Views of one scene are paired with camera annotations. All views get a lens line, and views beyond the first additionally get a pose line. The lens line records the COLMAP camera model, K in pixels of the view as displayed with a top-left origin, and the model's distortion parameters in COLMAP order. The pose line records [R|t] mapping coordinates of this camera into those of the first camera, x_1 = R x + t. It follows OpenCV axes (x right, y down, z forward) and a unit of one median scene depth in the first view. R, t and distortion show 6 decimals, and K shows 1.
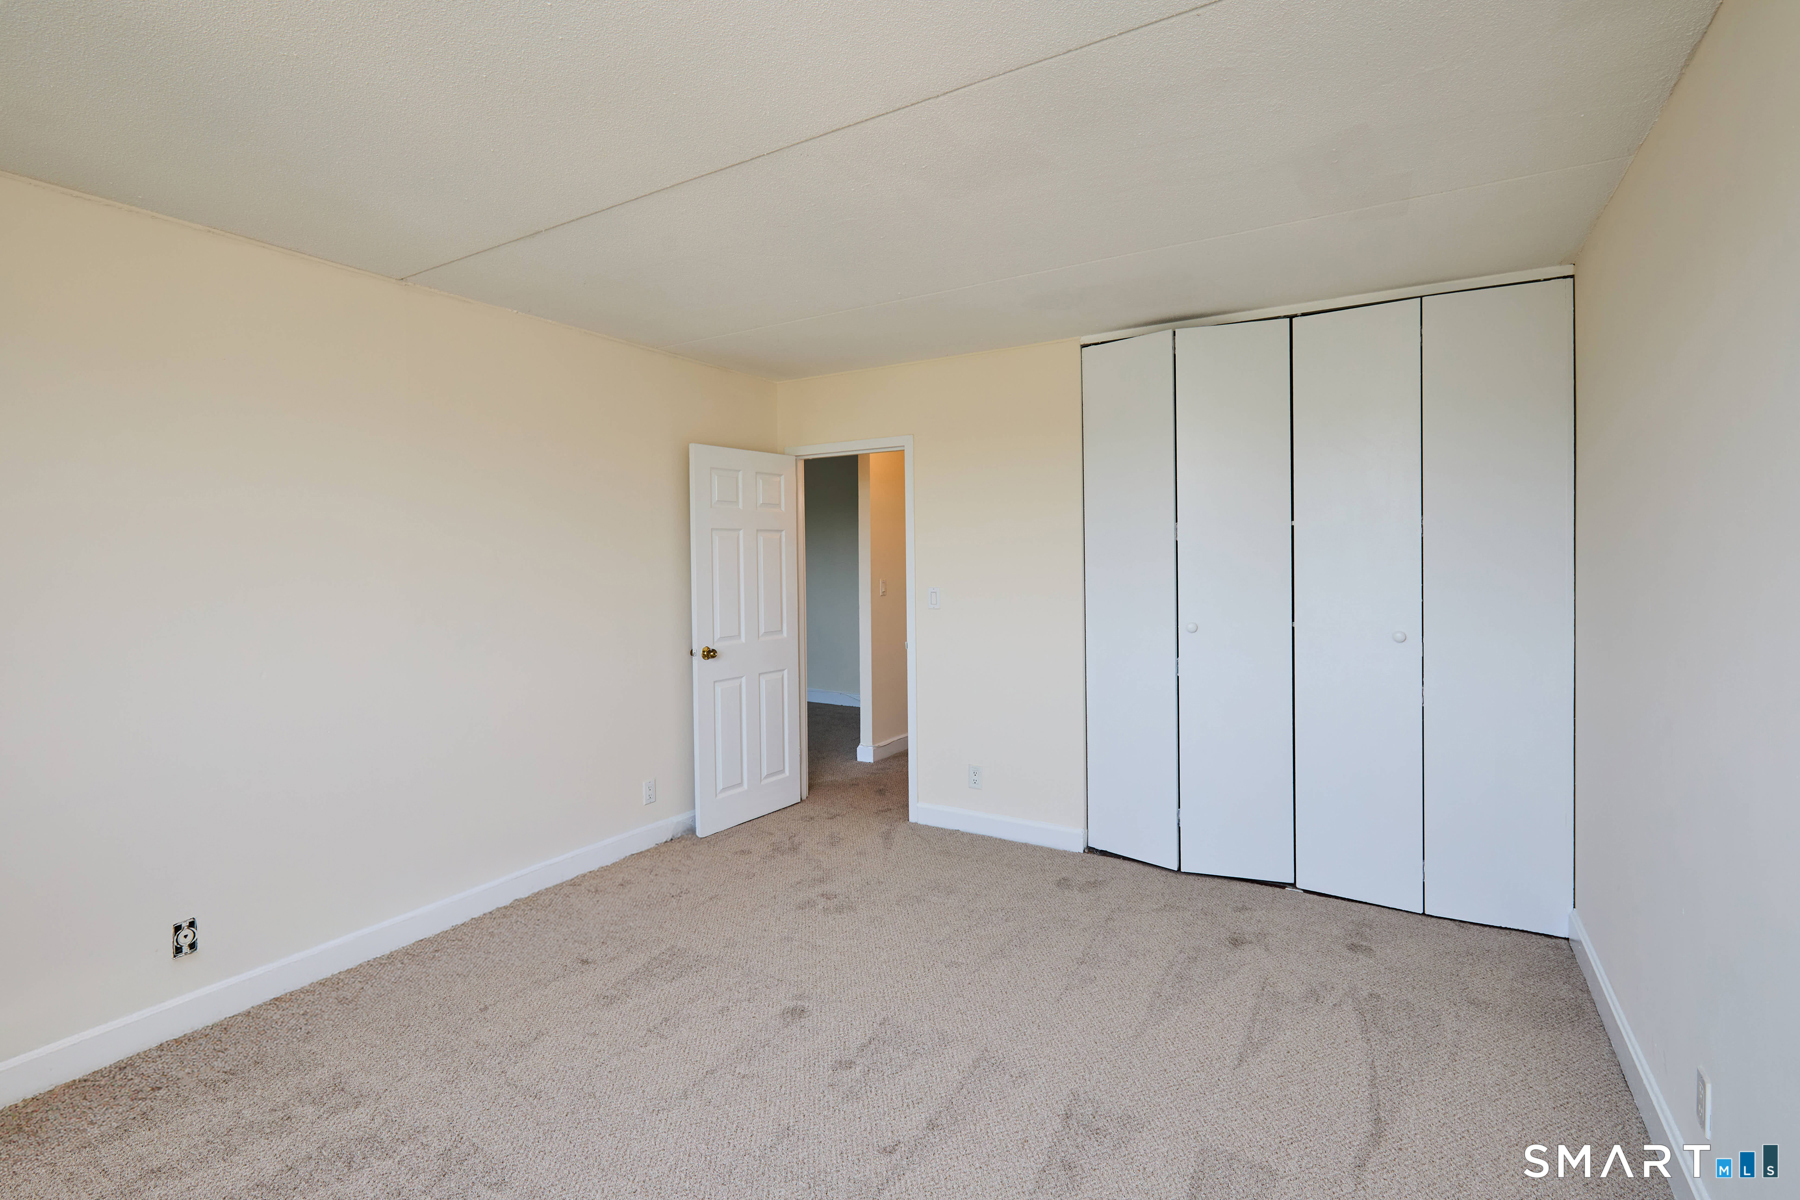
lens RADIAL K [[832.7, 0, 901.3], [0, 832.7, 560.1], [0, 0, 1]] dist [0.004765, -0.000153]
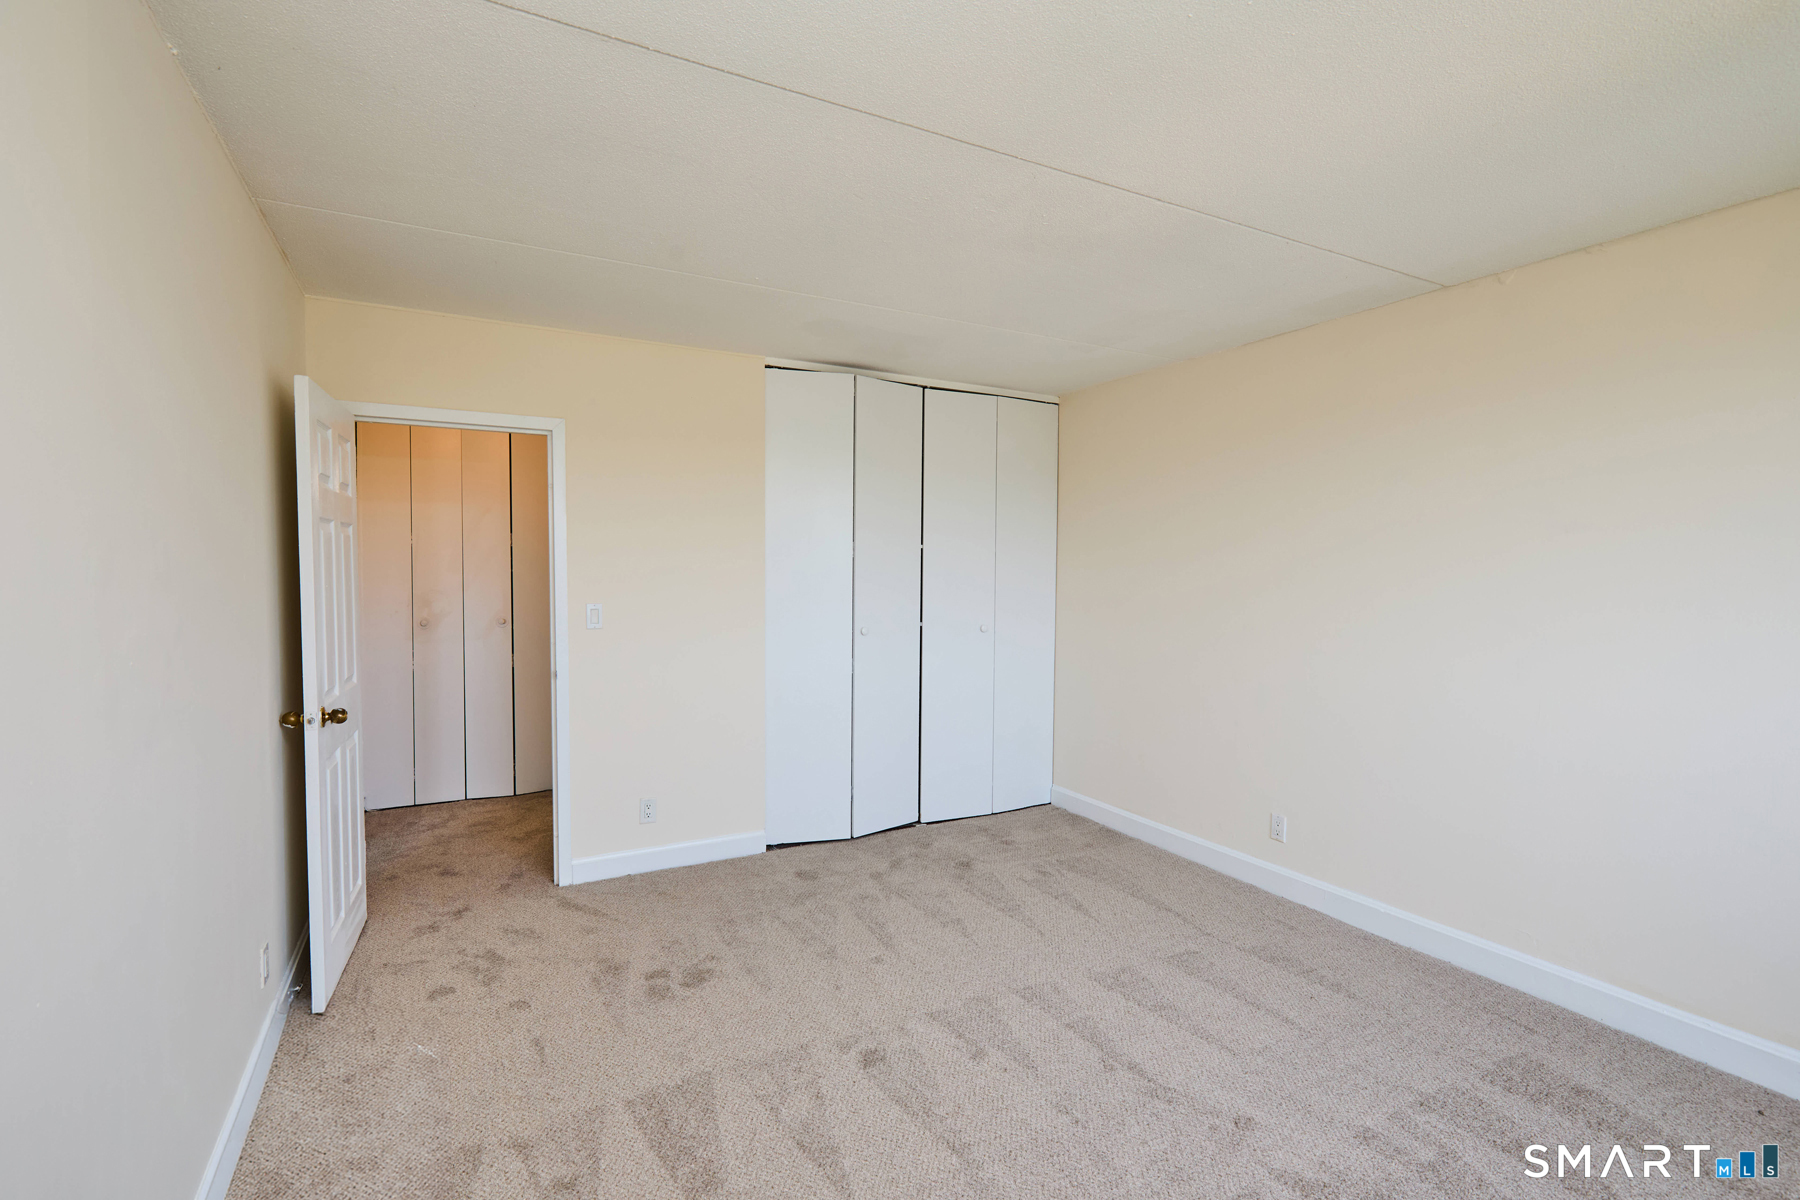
lens RADIAL K [[823.3, 0, 895.0], [0, 823.3, 601.6], [0, 0, 1]] dist [0.002528, -0.000607]
pose [[0.504399, -0.021175, 0.863211, -0.639246], [-0.008566, 0.999527, 0.029525, 0.003582], [-0.863428, -0.022287, 0.503979, 0.370516]]
